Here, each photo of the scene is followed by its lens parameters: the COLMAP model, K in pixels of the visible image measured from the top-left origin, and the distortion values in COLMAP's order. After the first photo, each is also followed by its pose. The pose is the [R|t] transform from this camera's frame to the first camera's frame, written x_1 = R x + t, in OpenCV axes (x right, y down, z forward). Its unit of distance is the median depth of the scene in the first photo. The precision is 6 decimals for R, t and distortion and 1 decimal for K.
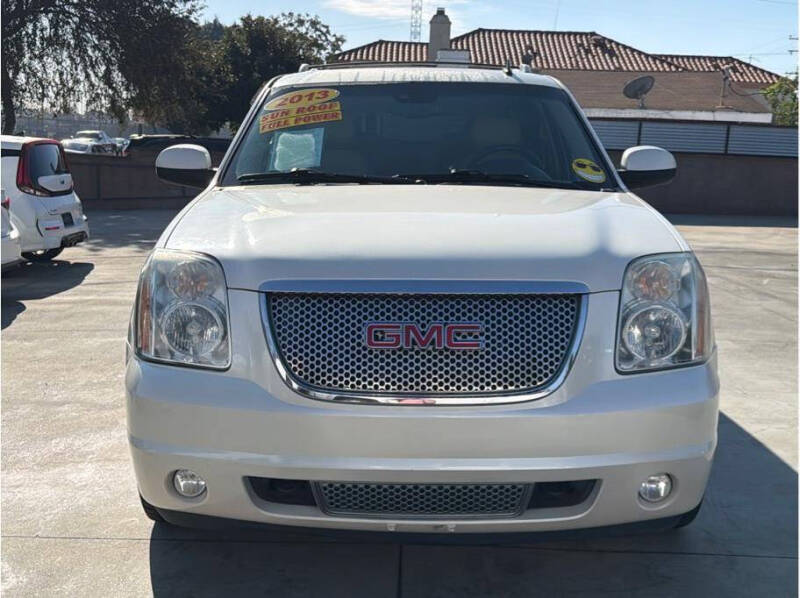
lens RADIAL K [[1092.2, 0, 403.6], [0, 1092.2, 304.1], [0, 0, 1]] dist [0.154289, 0.000000]
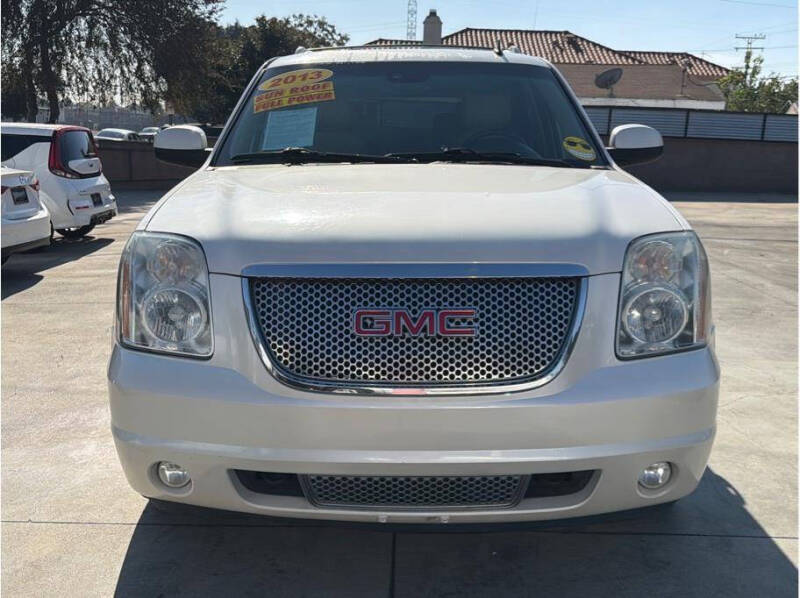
lens RADIAL K [[924.0, 0, 405.8], [0, 924.0, 317.0], [0, 0, 1]] dist [0.085895, 0.000000]
pose [[0.999974, -0.006750, 0.002339, 0.008067], [0.006620, 0.998642, 0.051683, -0.016327], [-0.002685, -0.051667, 0.998661, 0.188958]]
